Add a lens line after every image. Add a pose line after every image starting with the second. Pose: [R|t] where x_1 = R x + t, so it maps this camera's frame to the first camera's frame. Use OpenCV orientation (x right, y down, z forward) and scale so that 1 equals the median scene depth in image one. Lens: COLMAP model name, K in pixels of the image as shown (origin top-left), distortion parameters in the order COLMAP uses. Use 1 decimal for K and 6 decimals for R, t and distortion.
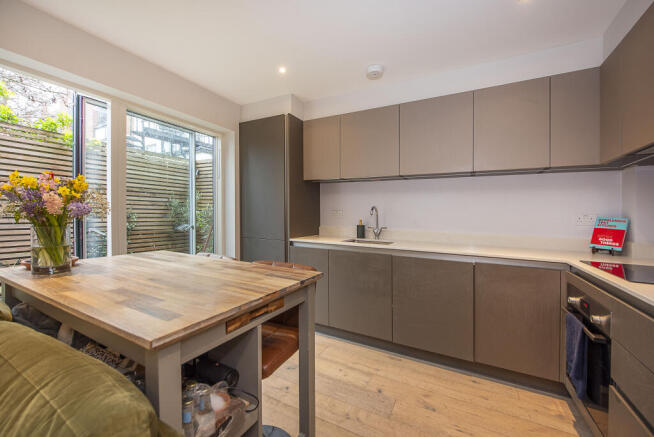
lens RADIAL K [[270.3, 0, 325.6], [0, 270.3, 216.2], [0, 0, 1]] dist [-0.000233, -0.000024]
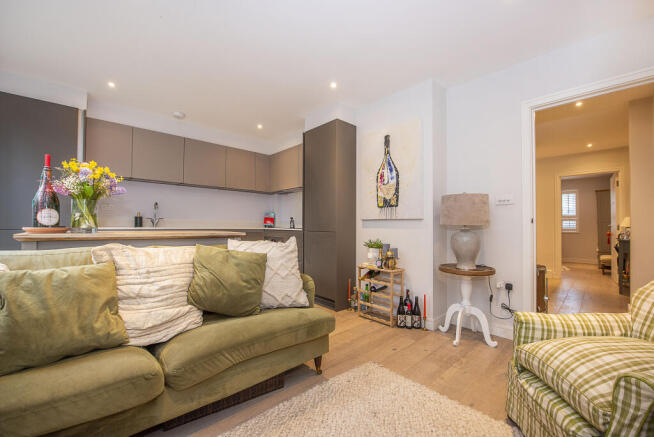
lens RADIAL K [[274.7, 0, 332.9], [0, 274.7, 221.9], [0, 0, 1]] dist [-0.001888, -0.000167]
pose [[0.310462, 0.004471, 0.950575, -0.847068], [0.001470, 0.999985, -0.005184, 0.071182], [-0.950585, 0.003007, 0.310451, -0.262762]]
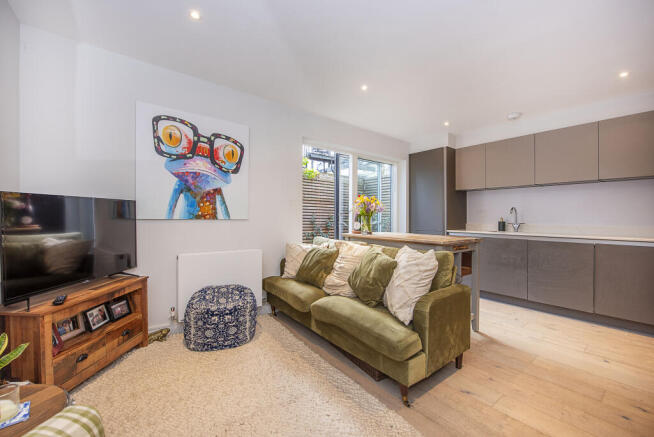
lens RADIAL K [[274.7, 0, 332.9], [0, 274.7, 221.9], [0, 0, 1]] dist [-0.001888, -0.000167]
pose [[0.916769, -0.000179, -0.399419, -0.103263], [-0.001402, 0.999992, -0.003664, 0.044761], [0.399416, 0.003919, 0.916761, -0.638345]]
